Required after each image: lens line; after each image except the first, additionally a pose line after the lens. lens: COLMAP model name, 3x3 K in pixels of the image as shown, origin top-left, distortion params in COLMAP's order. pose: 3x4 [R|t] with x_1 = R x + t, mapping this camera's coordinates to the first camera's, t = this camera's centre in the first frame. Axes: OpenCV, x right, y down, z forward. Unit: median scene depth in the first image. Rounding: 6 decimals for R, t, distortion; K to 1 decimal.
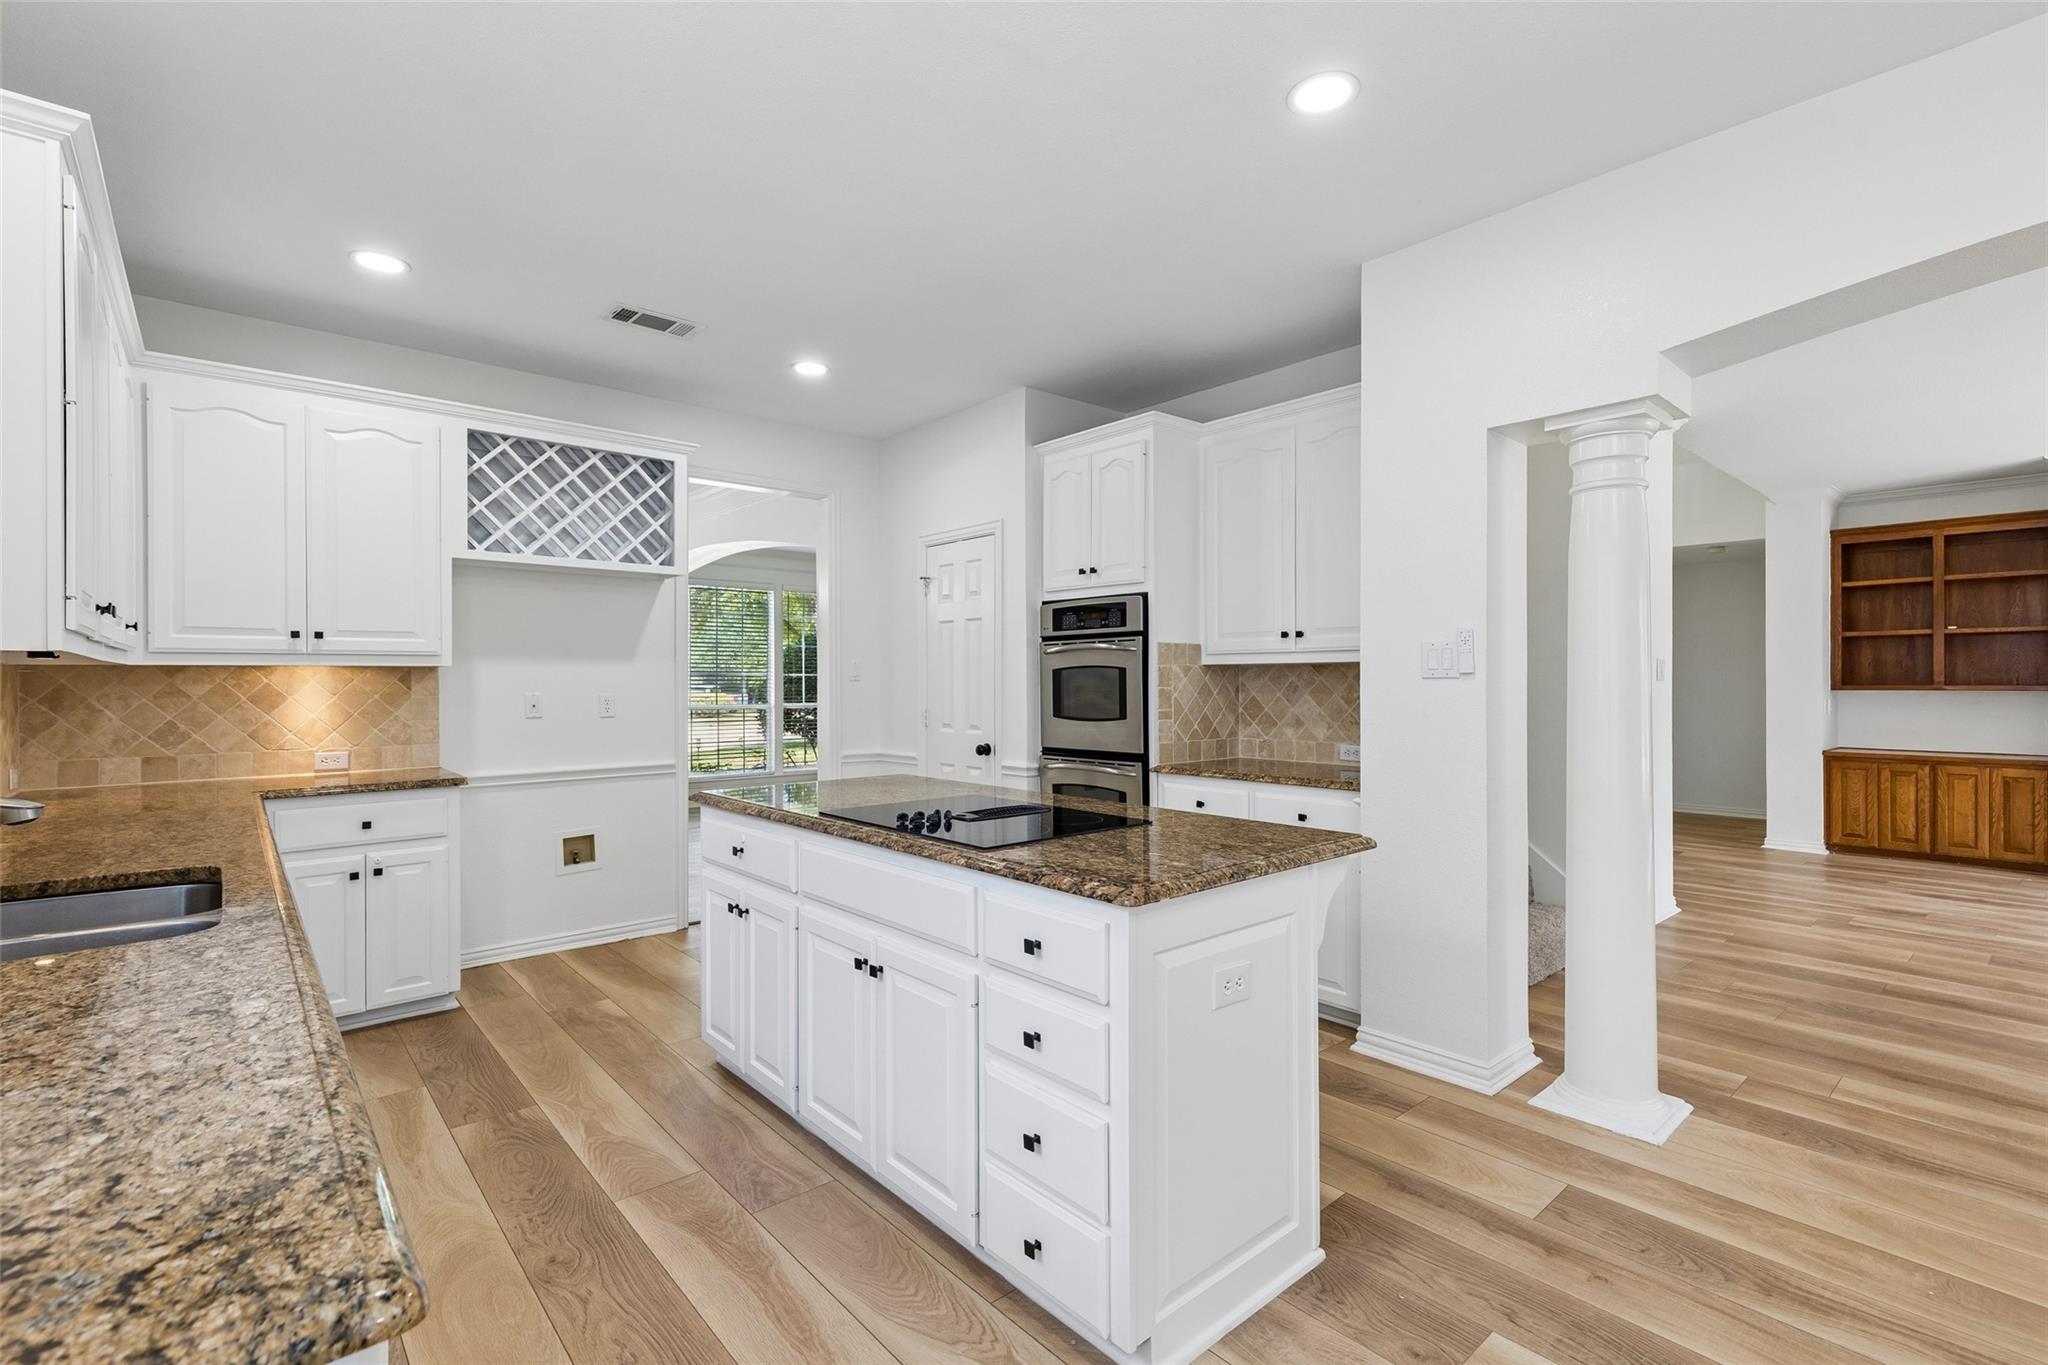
lens RADIAL K [[928.2, 0, 1023.0], [0, 928.2, 674.4], [0, 0, 1]] dist [0.005595, 0.000156]
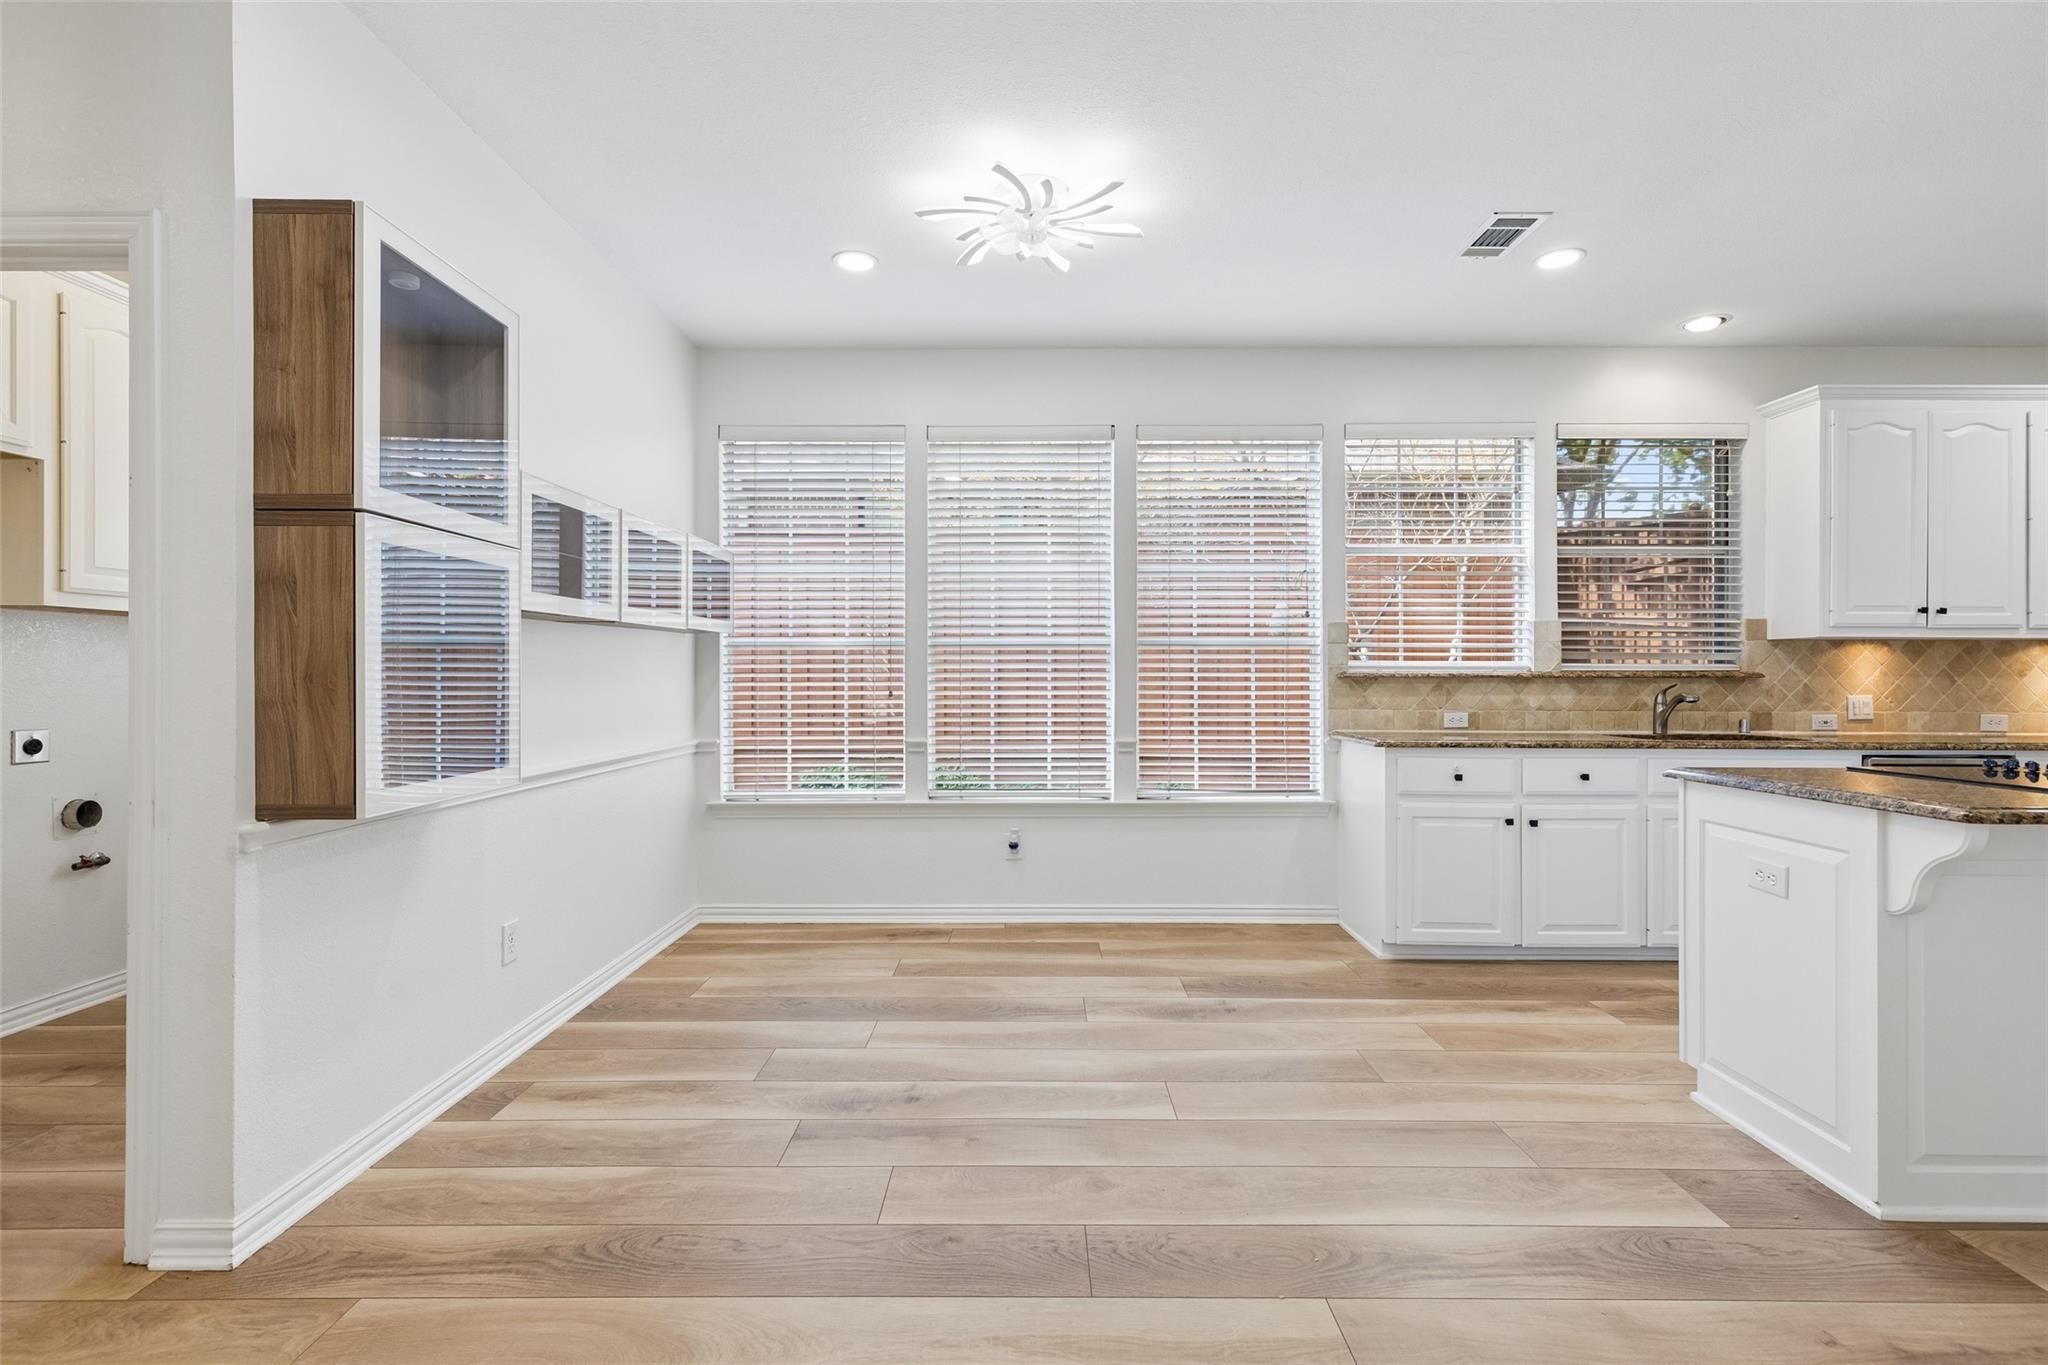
lens RADIAL K [[945.1, 0, 1033.7], [0, 945.1, 676.9], [0, 0, 1]] dist [0.012046, 0.000388]
pose [[-0.654166, 0.000669, -0.756351, 1.017829], [0.000710, 1.000000, 0.000271, 0.036789], [0.756351, -0.000360, -0.654166, 0.605423]]
